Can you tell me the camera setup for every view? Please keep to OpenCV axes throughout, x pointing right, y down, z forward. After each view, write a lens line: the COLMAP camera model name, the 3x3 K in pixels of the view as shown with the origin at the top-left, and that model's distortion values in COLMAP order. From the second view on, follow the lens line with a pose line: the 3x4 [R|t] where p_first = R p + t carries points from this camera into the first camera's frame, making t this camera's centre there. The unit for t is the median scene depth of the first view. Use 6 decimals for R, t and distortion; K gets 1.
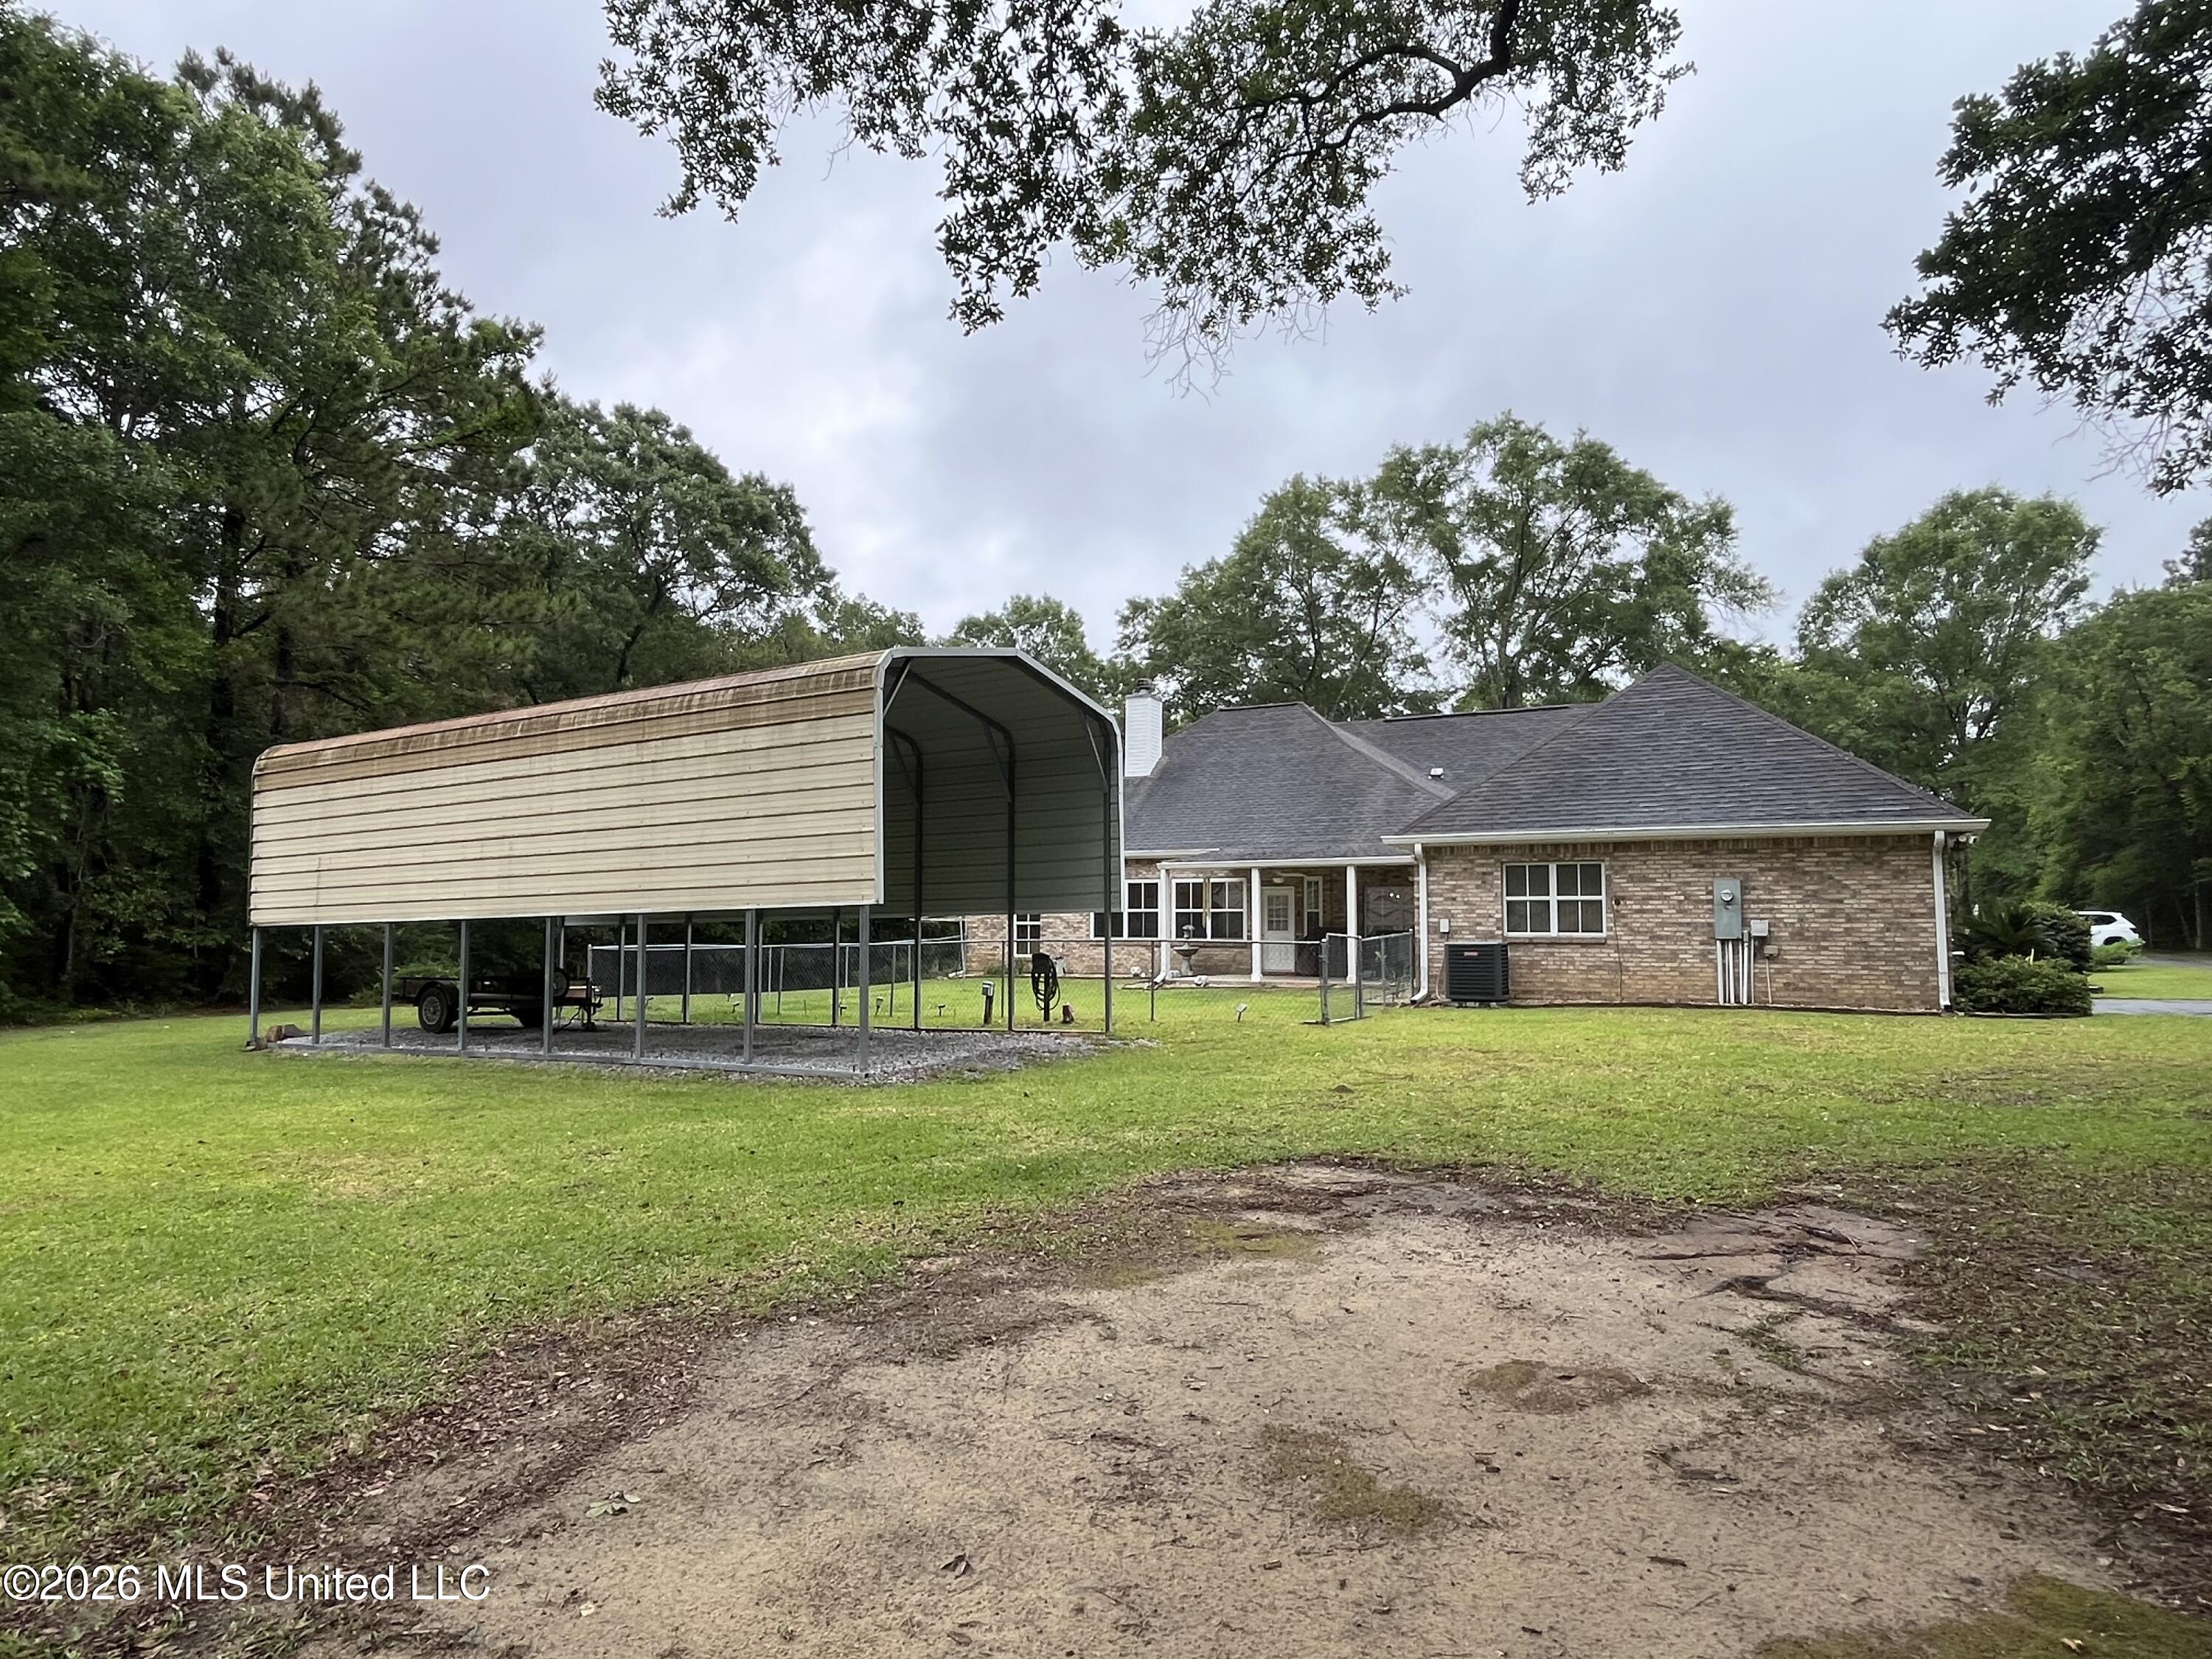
lens RADIAL K [[1255.3, 0, 1103.6], [0, 1255.3, 832.7], [0, 0, 1]] dist [0.001991, 0.000305]
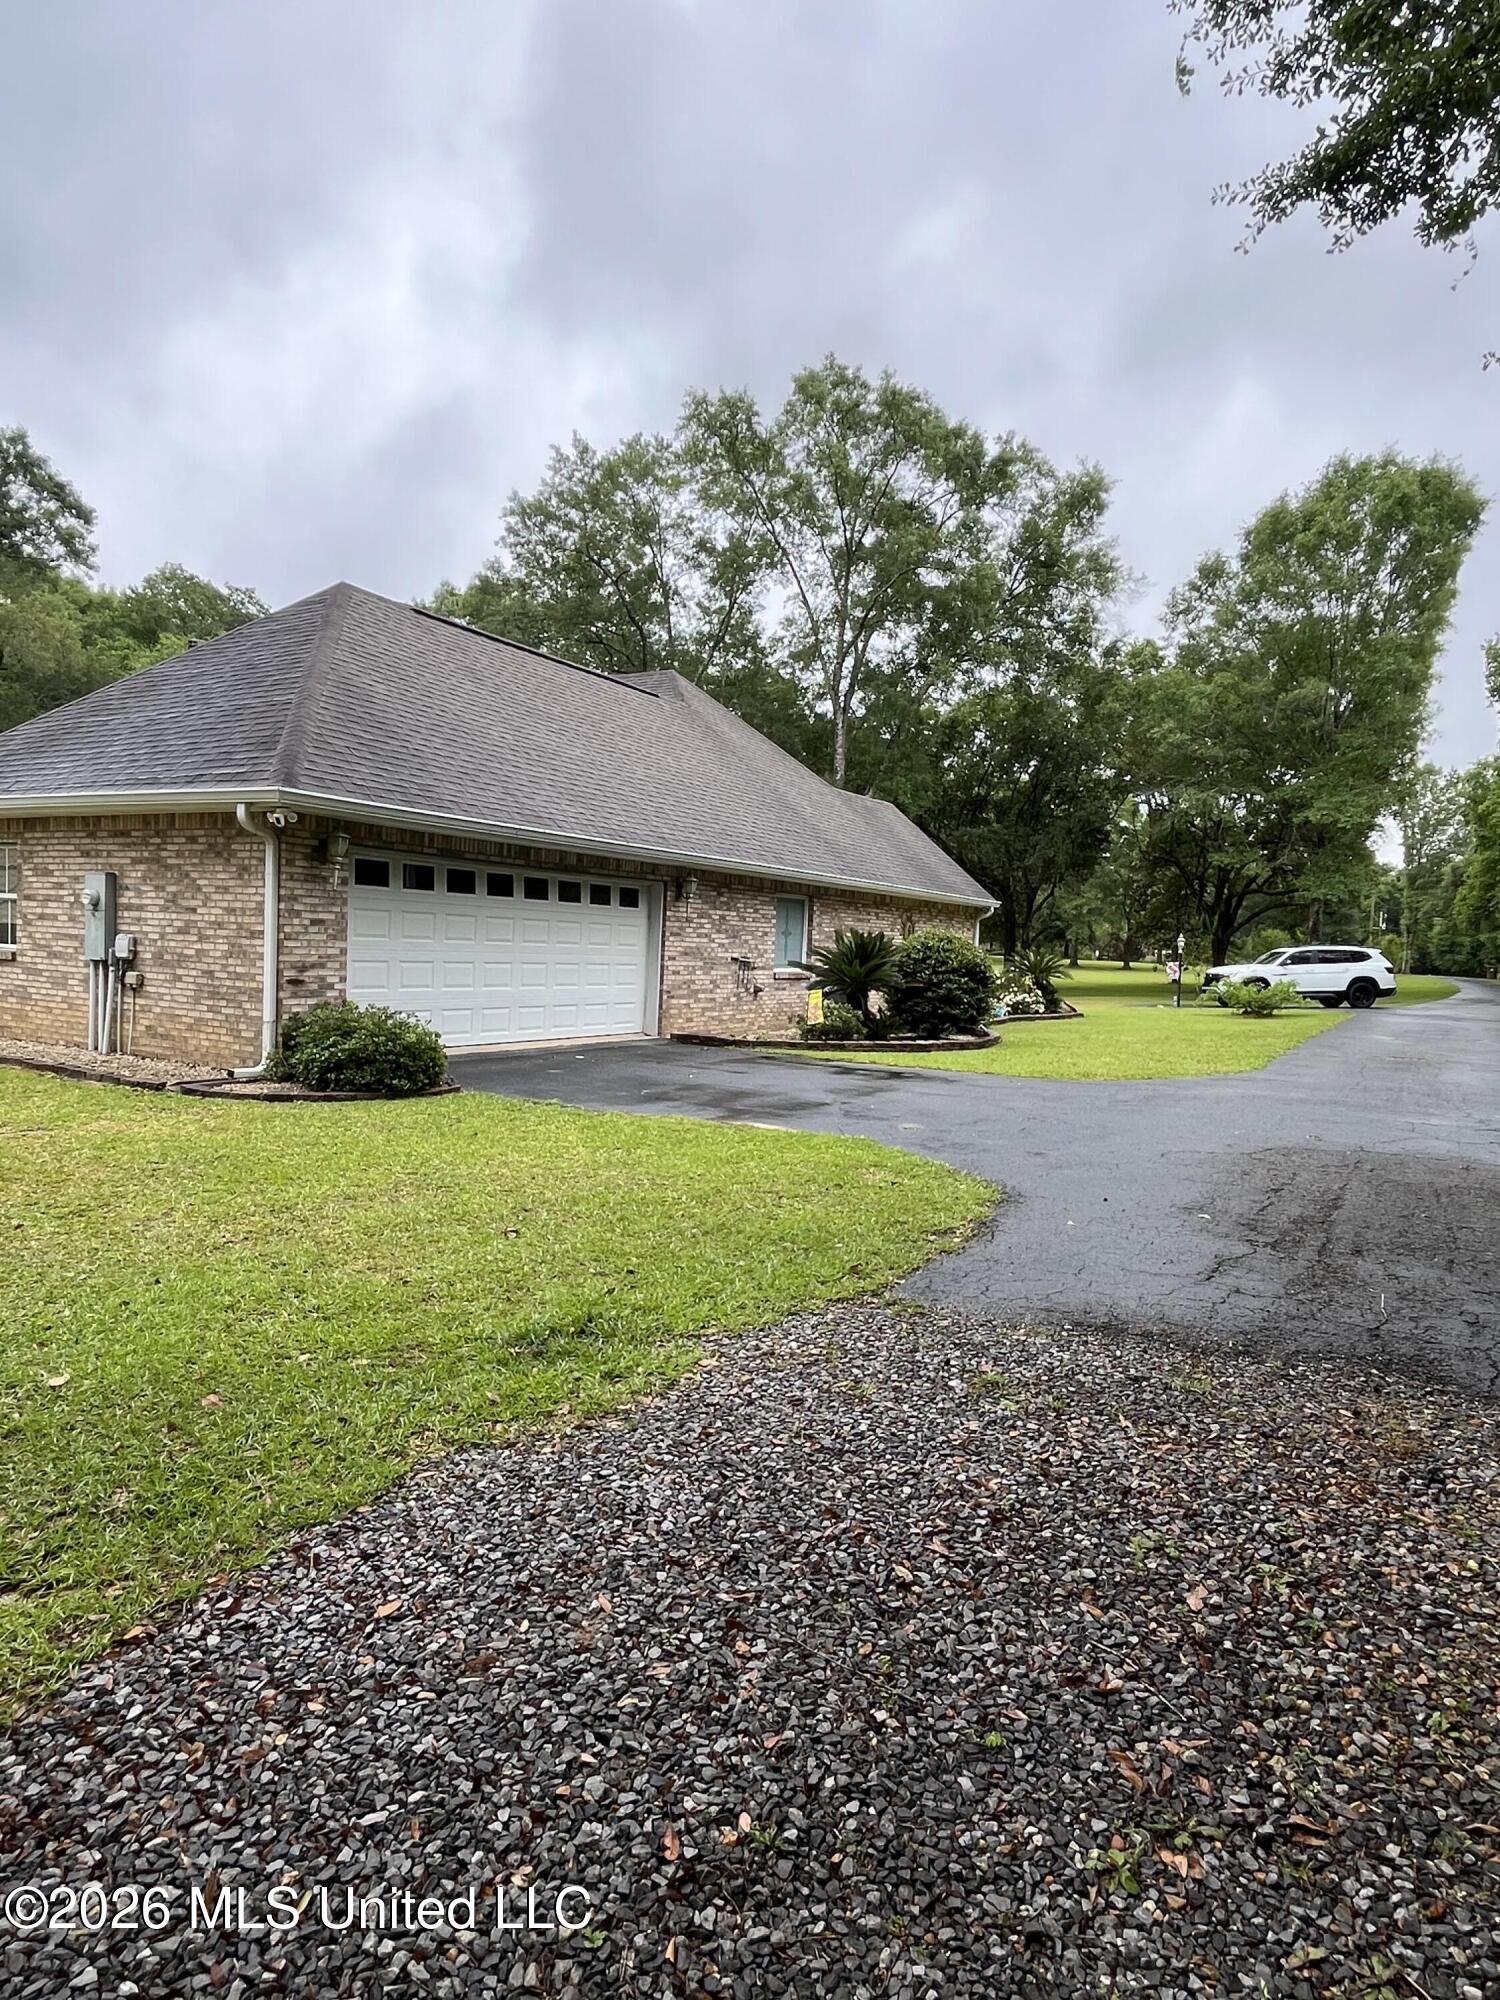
lens RADIAL K [[1135.0, 0, 751.9], [0, 1135.0, 1002.6], [0, 0, 1]] dist [0.001991, 0.000305]
pose [[0.997586, 0.043076, -0.054466, 0.867308], [-0.034913, 0.989133, 0.142818, 0.005772], [0.060027, -0.140572, 0.988249, 0.388553]]
